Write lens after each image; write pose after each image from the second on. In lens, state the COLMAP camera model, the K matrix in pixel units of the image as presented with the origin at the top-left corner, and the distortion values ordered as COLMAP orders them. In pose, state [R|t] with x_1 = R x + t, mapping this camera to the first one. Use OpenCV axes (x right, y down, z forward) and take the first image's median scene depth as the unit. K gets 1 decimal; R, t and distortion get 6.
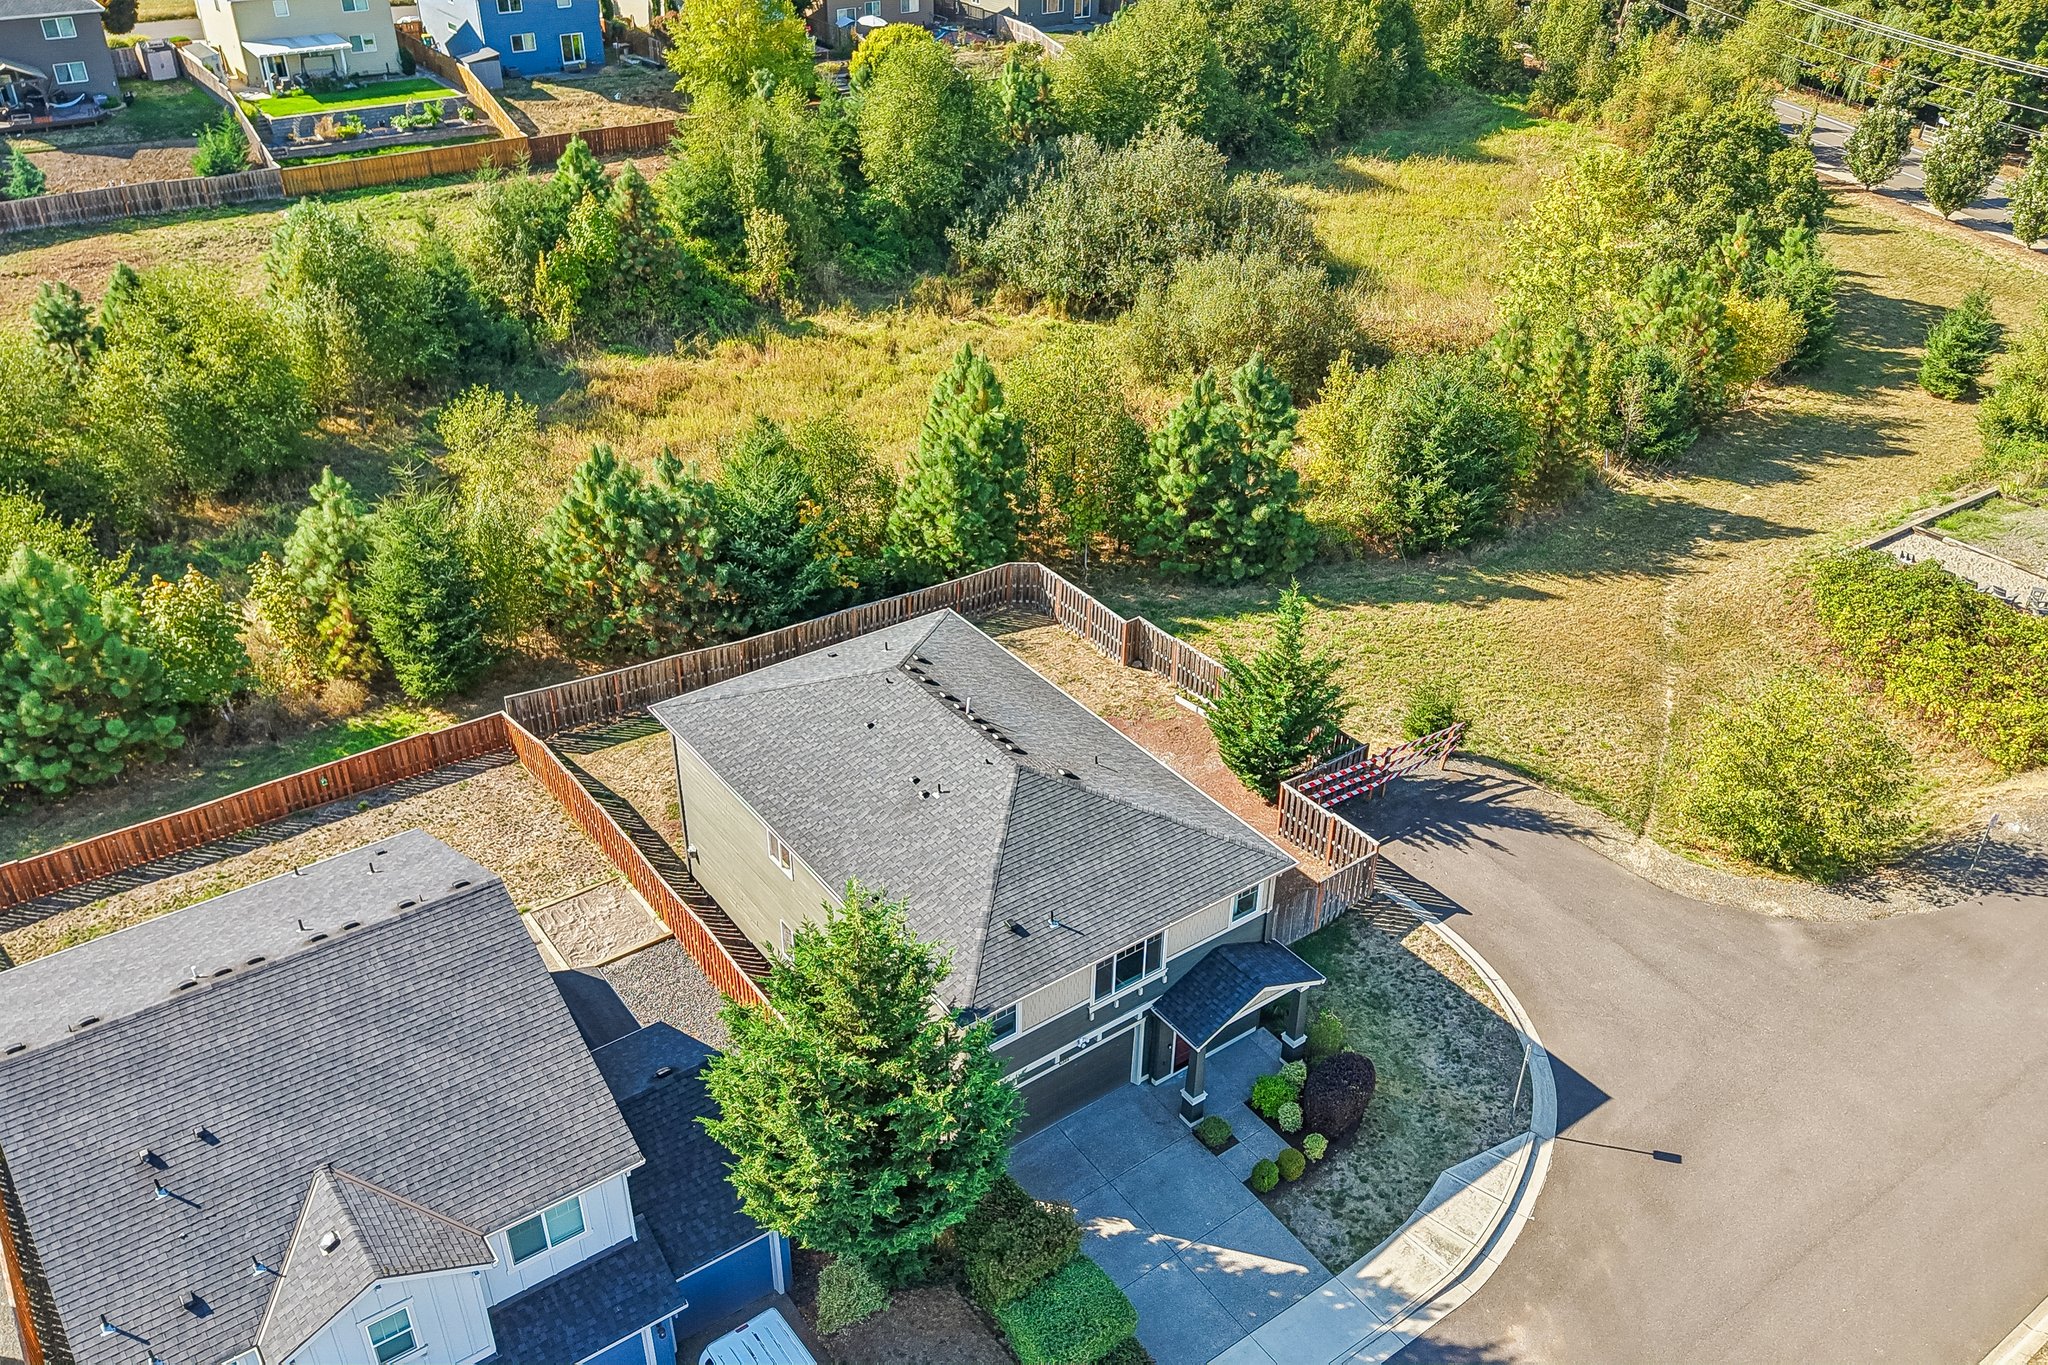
lens RADIAL K [[1615.7, 0, 1022.9], [0, 1615.7, 709.7], [0, 0, 1]] dist [0.030678, -0.045538]
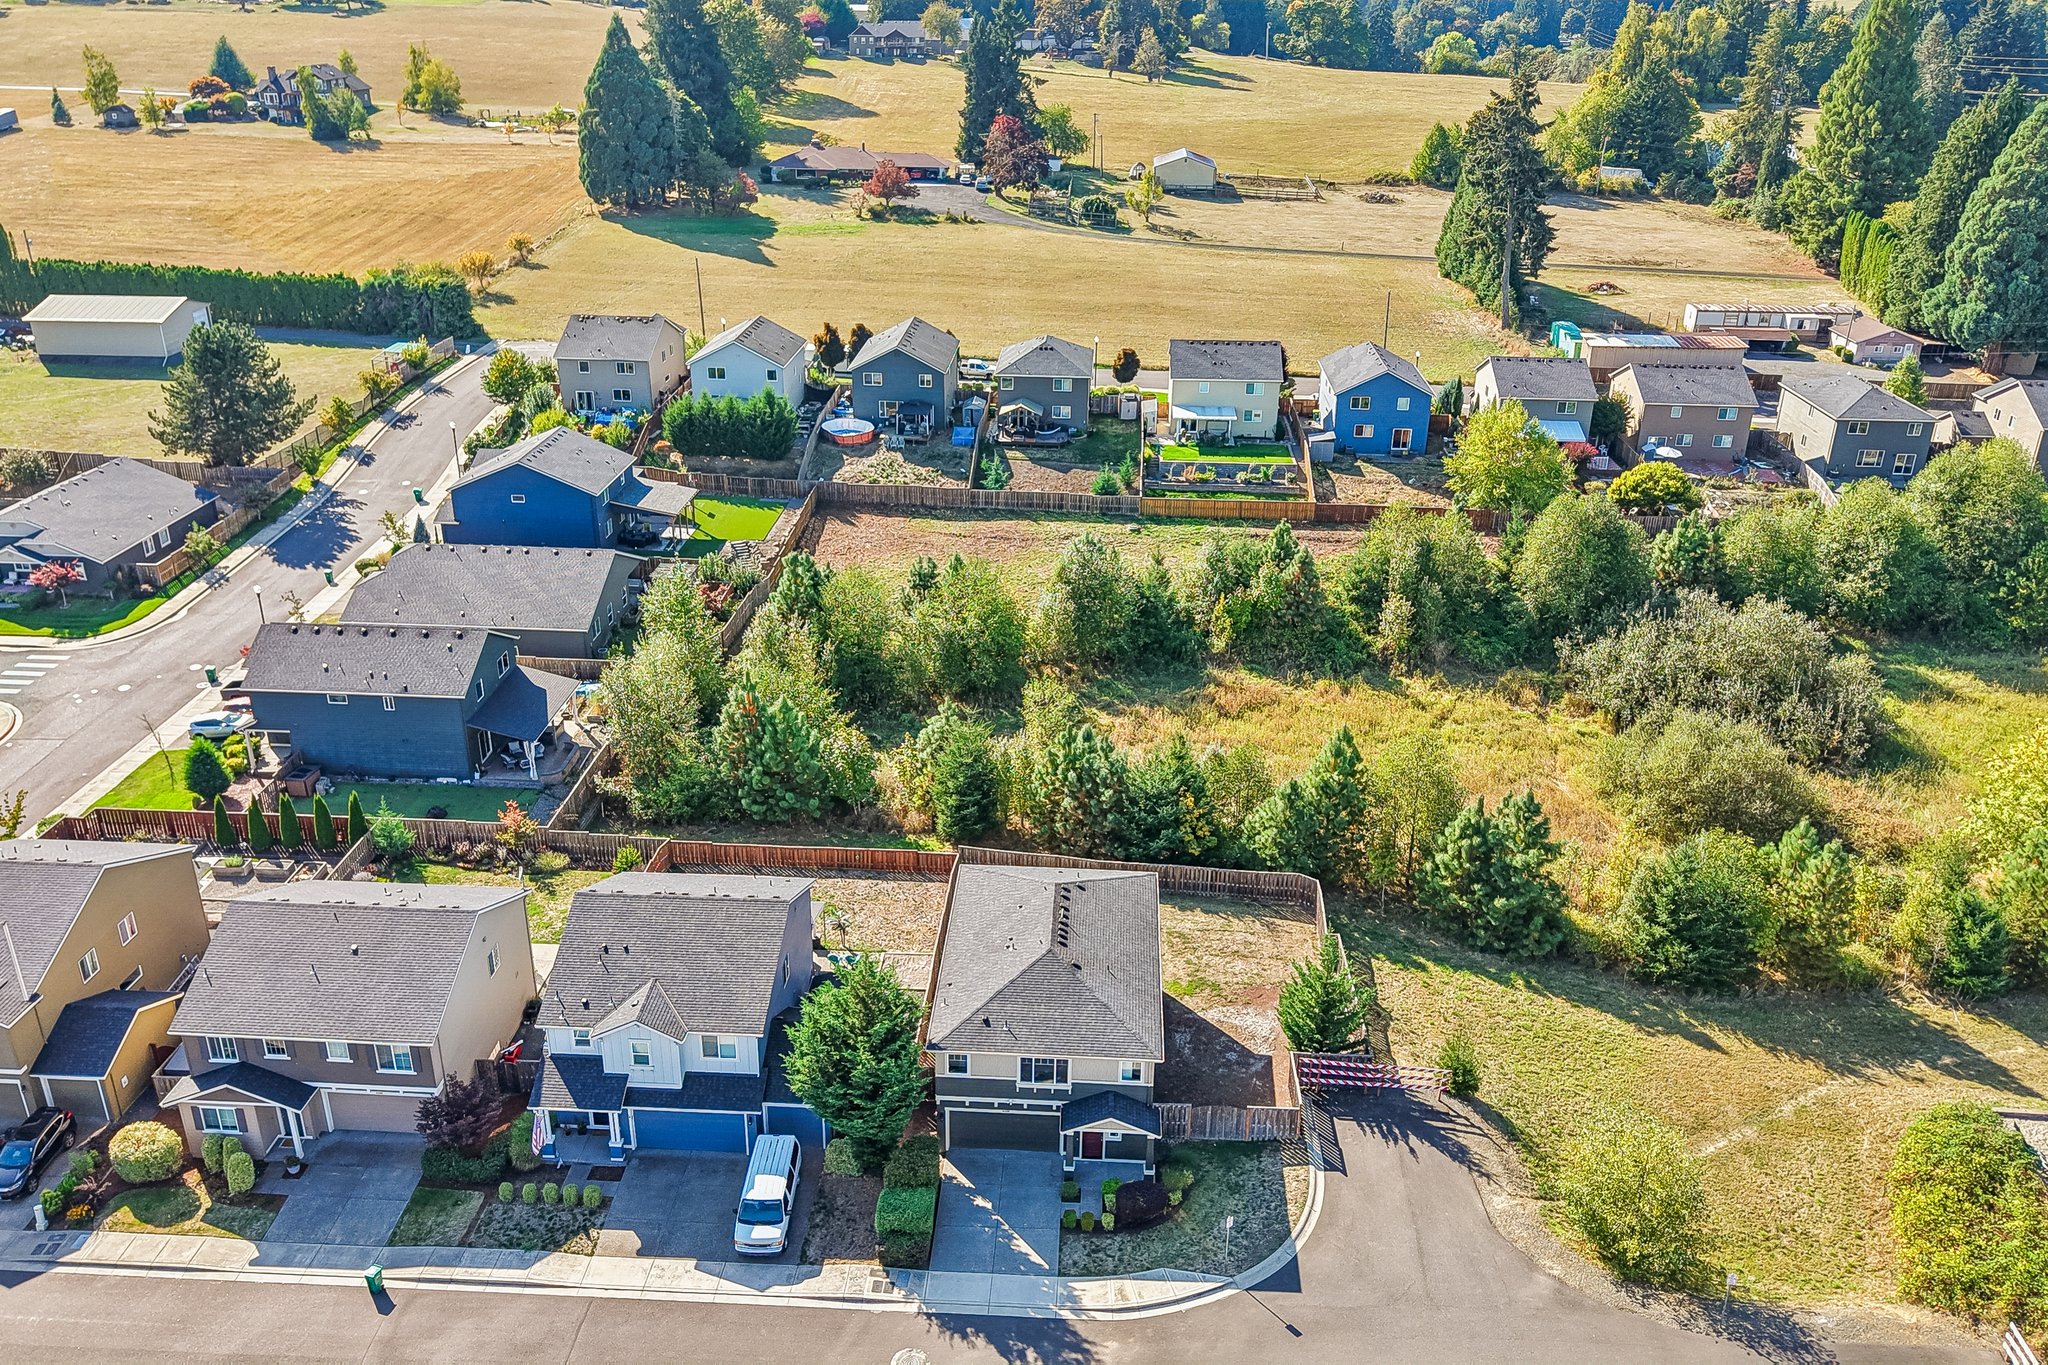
lens RADIAL K [[1615.7, 0, 1038.0], [0, 1615.7, 670.1], [0, 0, 1]] dist [0.030678, -0.045538]
pose [[0.778674, 0.244204, -0.577955, 0.654649], [-0.344757, 0.936158, -0.068933, -0.088238], [0.524223, 0.252930, 0.813152, -0.387404]]
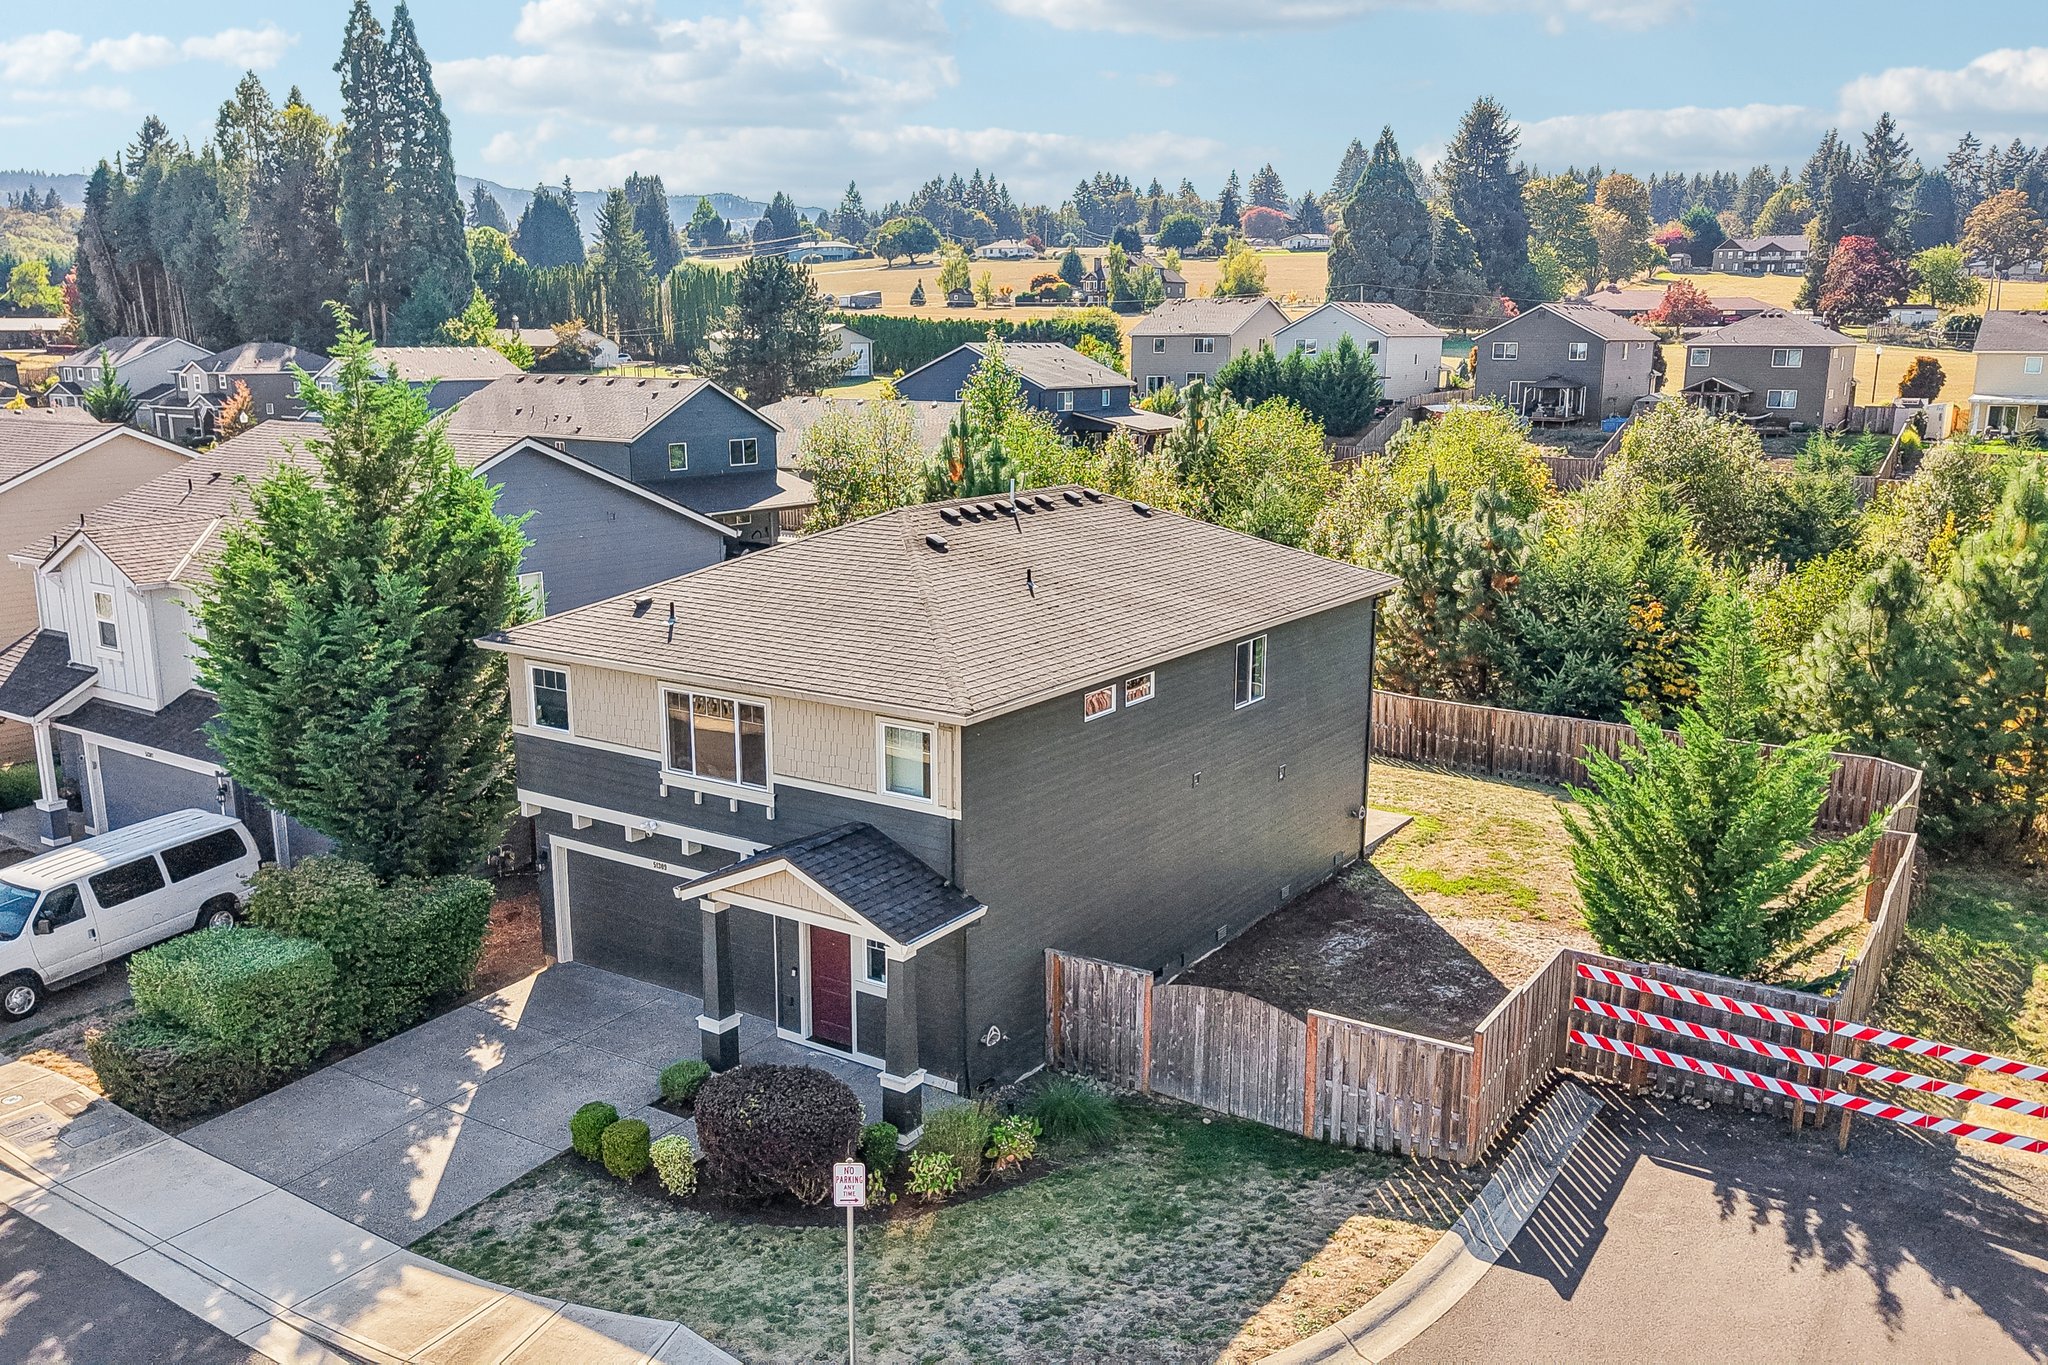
lens RADIAL K [[1615.7, 0, 1035.8], [0, 1615.7, 711.3], [0, 0, 1]] dist [0.030678, -0.045538]
pose [[0.349863, 0.200553, -0.915082, 0.461420], [-0.504583, 0.863355, -0.003701, 0.056458], [0.789298, 0.463029, 0.403252, 0.547693]]
